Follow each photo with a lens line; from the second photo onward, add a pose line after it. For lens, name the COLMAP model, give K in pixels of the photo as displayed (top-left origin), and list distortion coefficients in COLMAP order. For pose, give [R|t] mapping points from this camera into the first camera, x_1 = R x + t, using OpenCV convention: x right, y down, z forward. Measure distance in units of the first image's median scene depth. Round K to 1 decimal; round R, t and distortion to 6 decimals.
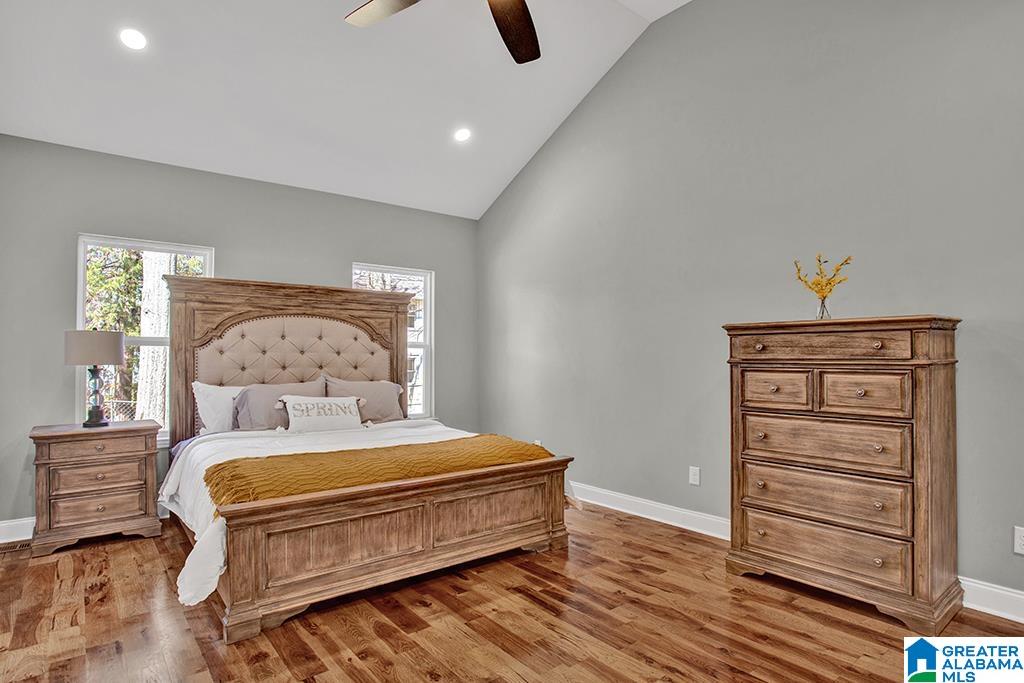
lens RADIAL K [[559.3, 0, 511.0], [0, 559.3, 343.6], [0, 0, 1]] dist [-0.024441, 0.003743]
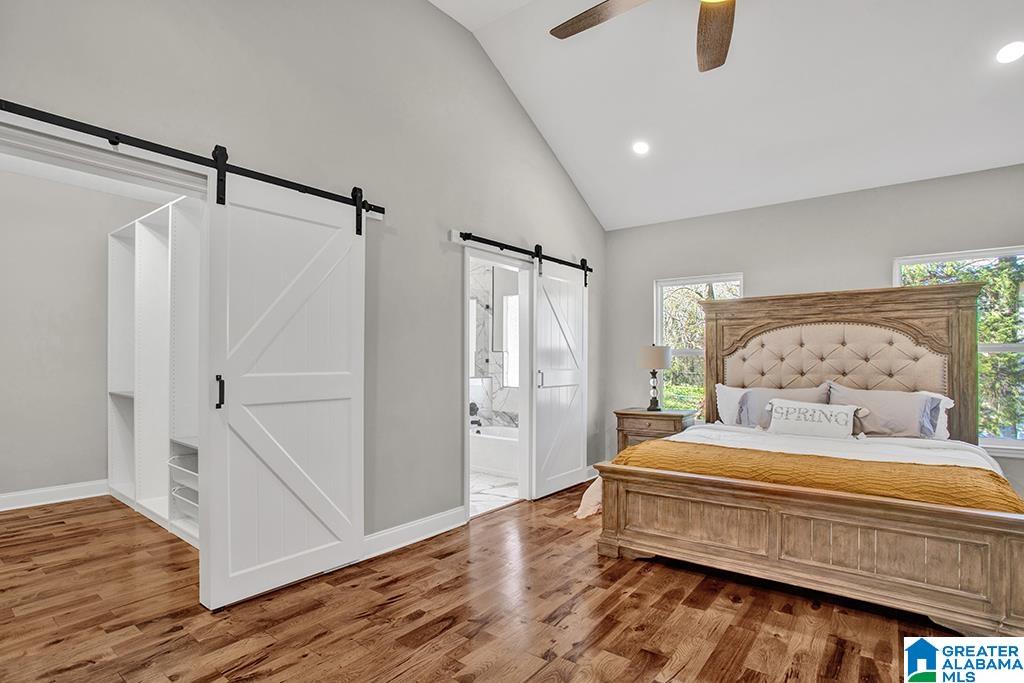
lens RADIAL K [[535.8, 0, 512.2], [0, 535.8, 352.9], [0, 0, 1]] dist [0.001366, 0.003303]
pose [[0.255448, -0.021684, -0.966580, 0.596031], [0.023582, 0.999591, -0.016192, 0.009942], [0.966535, -0.018658, 0.255854, 0.286944]]
